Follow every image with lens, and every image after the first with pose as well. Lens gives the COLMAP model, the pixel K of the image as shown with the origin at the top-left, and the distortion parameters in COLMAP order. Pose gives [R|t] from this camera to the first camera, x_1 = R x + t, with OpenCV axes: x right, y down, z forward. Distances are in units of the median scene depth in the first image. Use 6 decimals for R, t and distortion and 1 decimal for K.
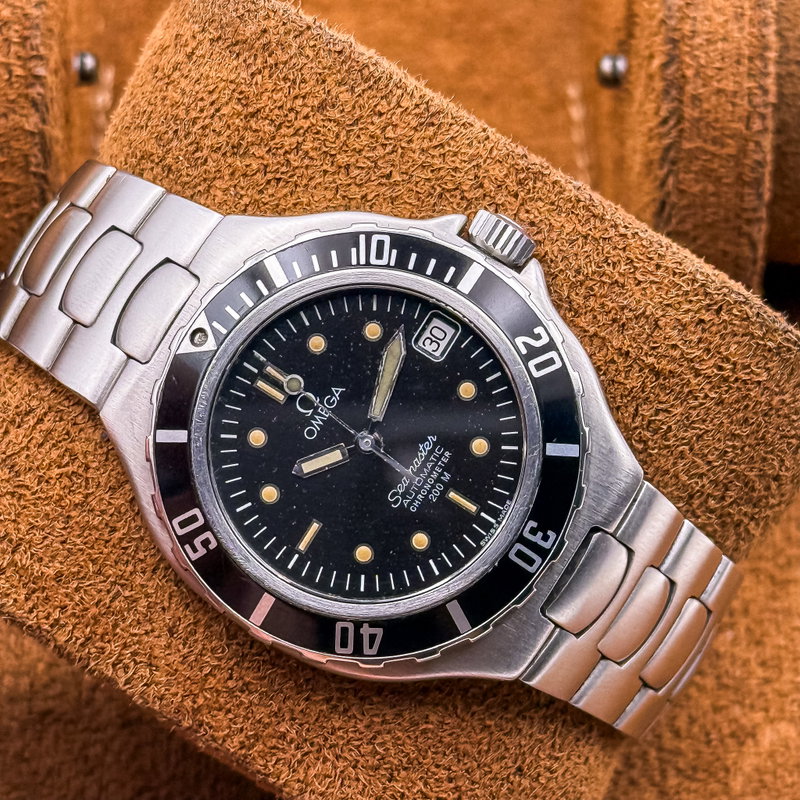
lens RADIAL K [[3040.6, 0, 400.3], [0, 3040.6, 443.2], [0, 0, 1]] dist [0.056223, -2.023207]
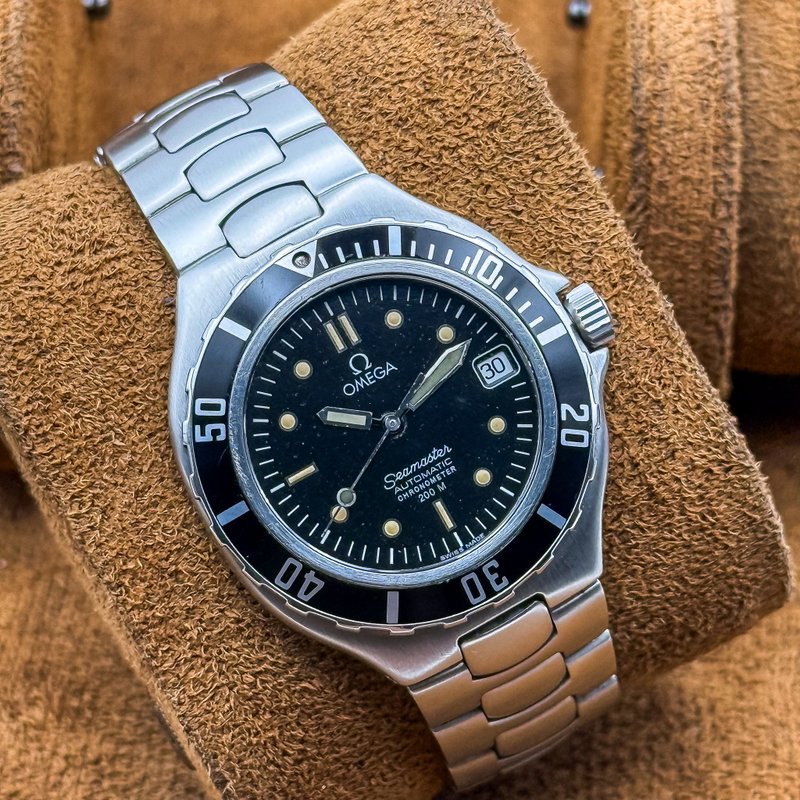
lens RADIAL K [[3040.6, 0, 400.3], [0, 3040.6, 443.2], [0, 0, 1]] dist [0.056223, -2.023207]
pose [[0.877772, 0.471420, 0.085326, -0.093087], [-0.468843, 0.881903, -0.049332, 0.055436], [-0.098505, 0.003298, 0.995131, -0.057673]]
